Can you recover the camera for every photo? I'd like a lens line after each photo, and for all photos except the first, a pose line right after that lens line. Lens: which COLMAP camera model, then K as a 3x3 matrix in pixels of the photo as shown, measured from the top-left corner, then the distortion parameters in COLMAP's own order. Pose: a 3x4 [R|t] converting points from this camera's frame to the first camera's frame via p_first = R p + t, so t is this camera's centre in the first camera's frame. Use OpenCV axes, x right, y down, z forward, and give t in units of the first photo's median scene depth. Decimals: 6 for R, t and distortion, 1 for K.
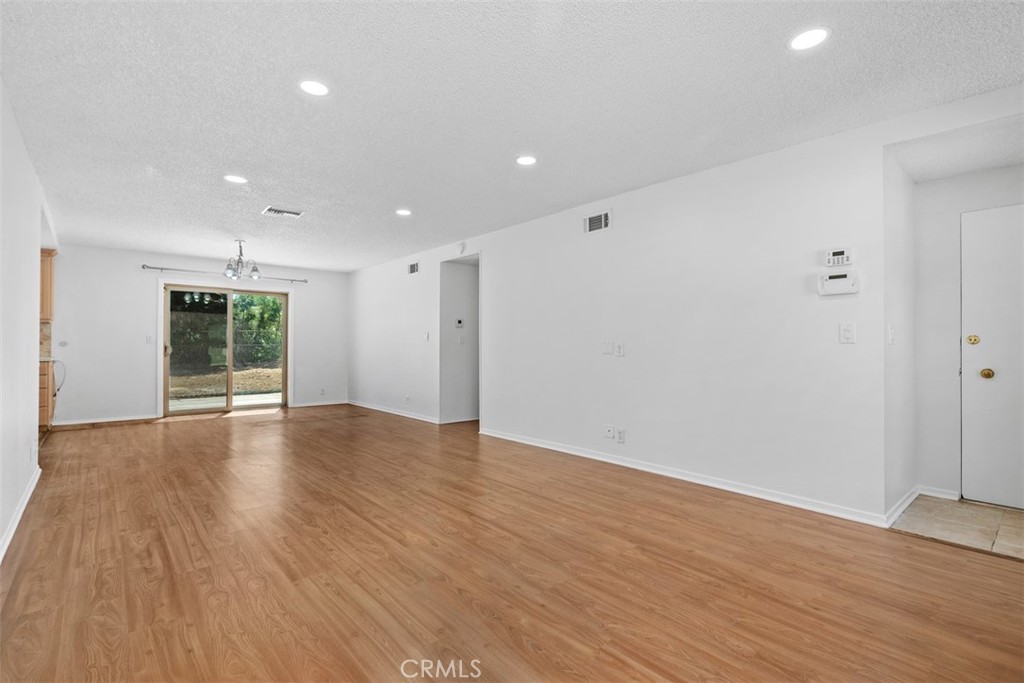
lens RADIAL K [[477.7, 0, 510.6], [0, 477.7, 341.5], [0, 0, 1]] dist [-0.003314, 0.000872]
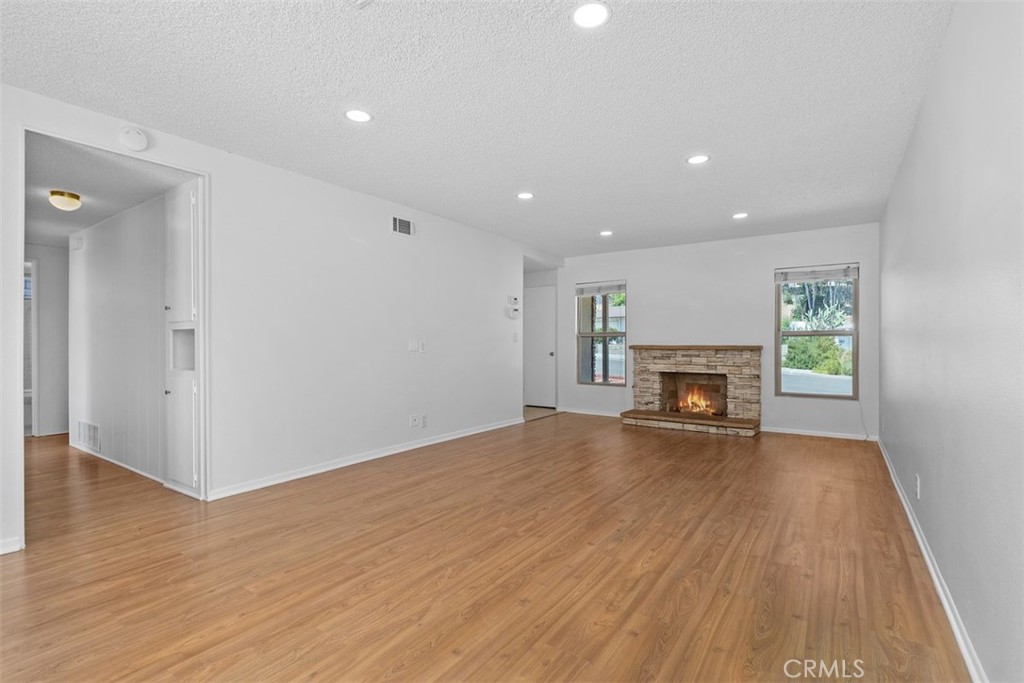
lens RADIAL K [[477.7, 0, 510.6], [0, 477.7, 341.5], [0, 0, 1]] dist [-0.003314, 0.000872]
pose [[-0.251819, 0.001233, 0.967774, -0.633012], [-0.007444, 0.999967, -0.003211, 0.004065], [-0.967746, -0.008013, -0.251801, 0.730350]]
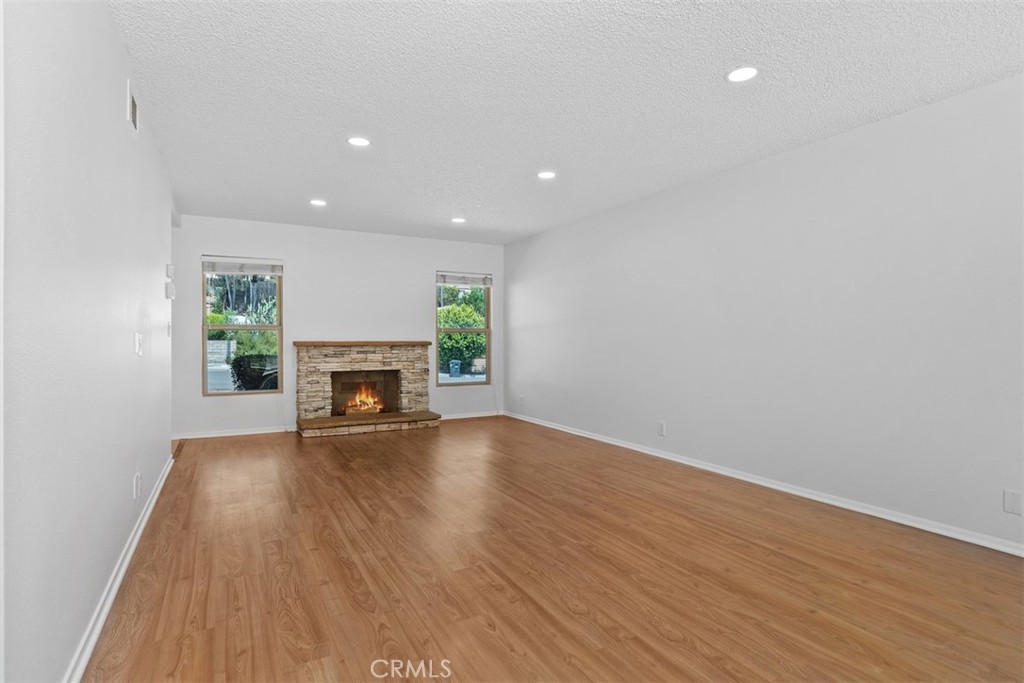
lens RADIAL K [[522.6, 0, 512.0], [0, 522.6, 341.5], [0, 0, 1]] dist [0.001708, 0.000434]
pose [[-0.977110, -0.003579, 0.212705, -0.259981], [-0.004026, 0.999990, -0.001671, 0.007198], [-0.212697, -0.002489, -0.977115, 1.048261]]
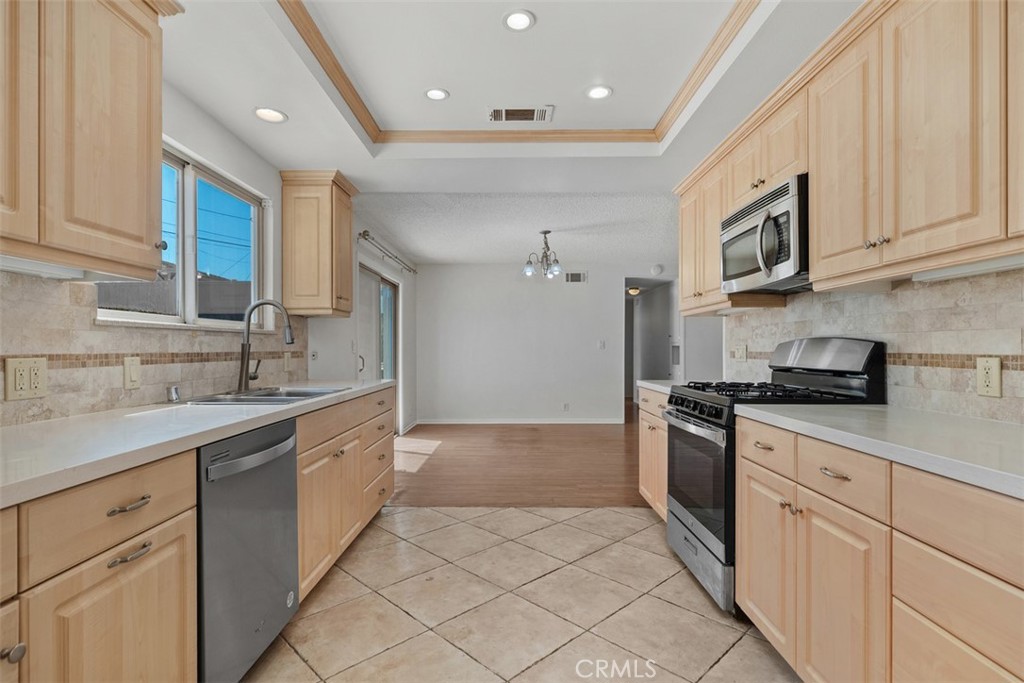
lens RADIAL K [[508.1, 0, 507.9], [0, 508.1, 357.2], [0, 0, 1]] dist [0.001639, 0.000337]
pose [[0.661737, -0.011390, 0.749649, -1.231615], [-0.005268, 0.999789, 0.019841, -0.005748], [-0.749718, -0.017078, 0.661538, 0.434022]]
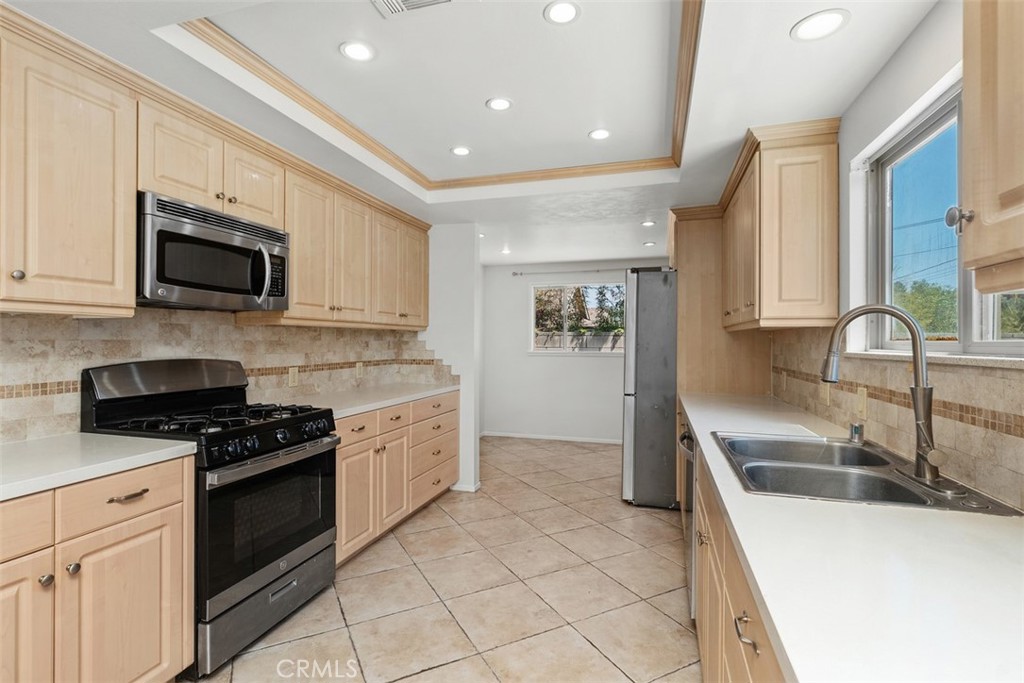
lens RADIAL K [[477.7, 0, 510.6], [0, 477.7, 341.5], [0, 0, 1]] dist [-0.003314, 0.000872]
pose [[-0.846278, -0.001594, -0.532740, -0.808020], [0.000249, 0.999994, -0.003388, -0.026194], [0.532742, -0.003000, -0.846272, 0.946548]]
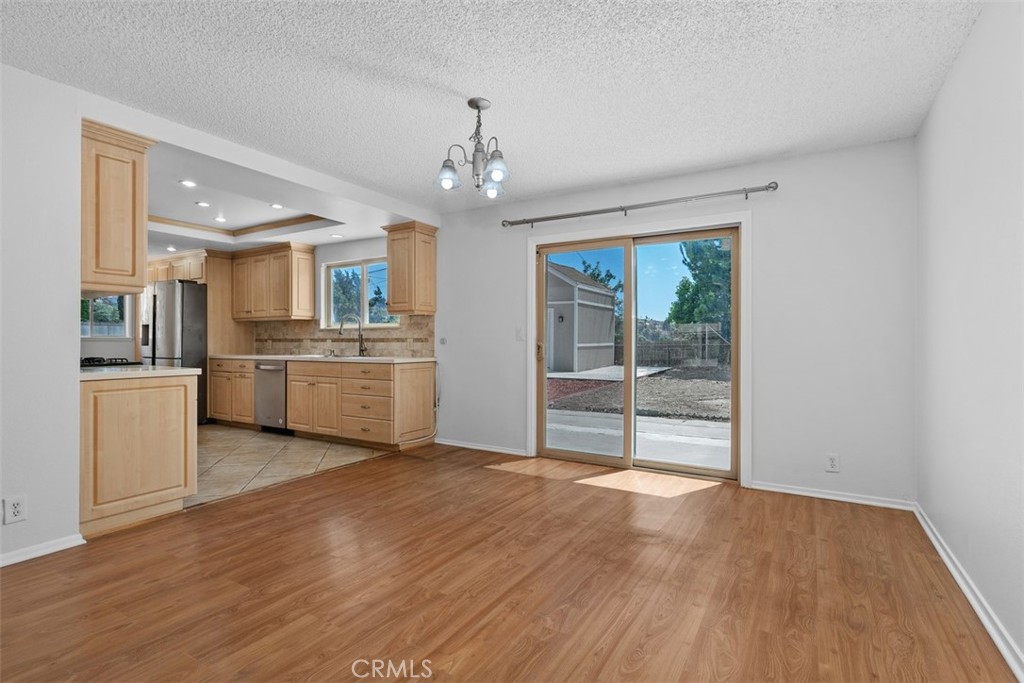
lens RADIAL K [[495.7, 0, 506.3], [0, 495.7, 339.5], [0, 0, 1]] dist [0.000156, -0.000259]
pose [[0.301032, -0.002532, -0.953611, -0.124705], [0.005404, 0.999985, -0.000950, 0.004198], [0.953599, -0.004867, 0.301041, 0.850350]]
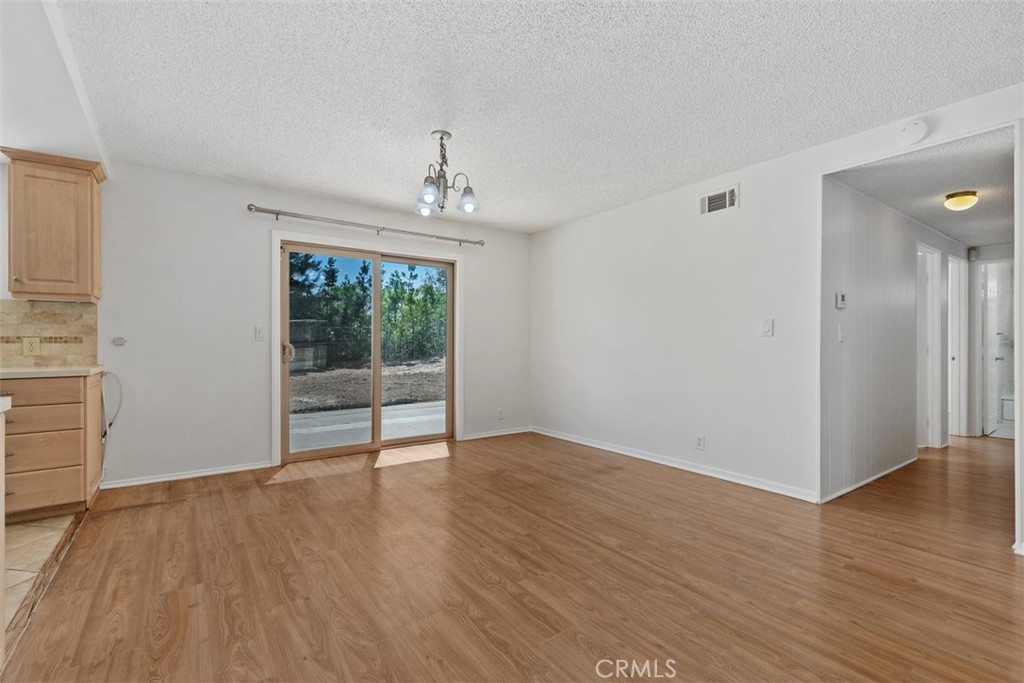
lens RADIAL K [[463.6, 0, 509.4], [0, 463.6, 344.6], [0, 0, 1]] dist [0.003008, -0.000002]
pose [[0.995476, 0.001867, -0.094994, -0.431664], [-0.000960, 0.999954, 0.009591, 0.003483], [0.095008, -0.009456, 0.995432, 0.501599]]
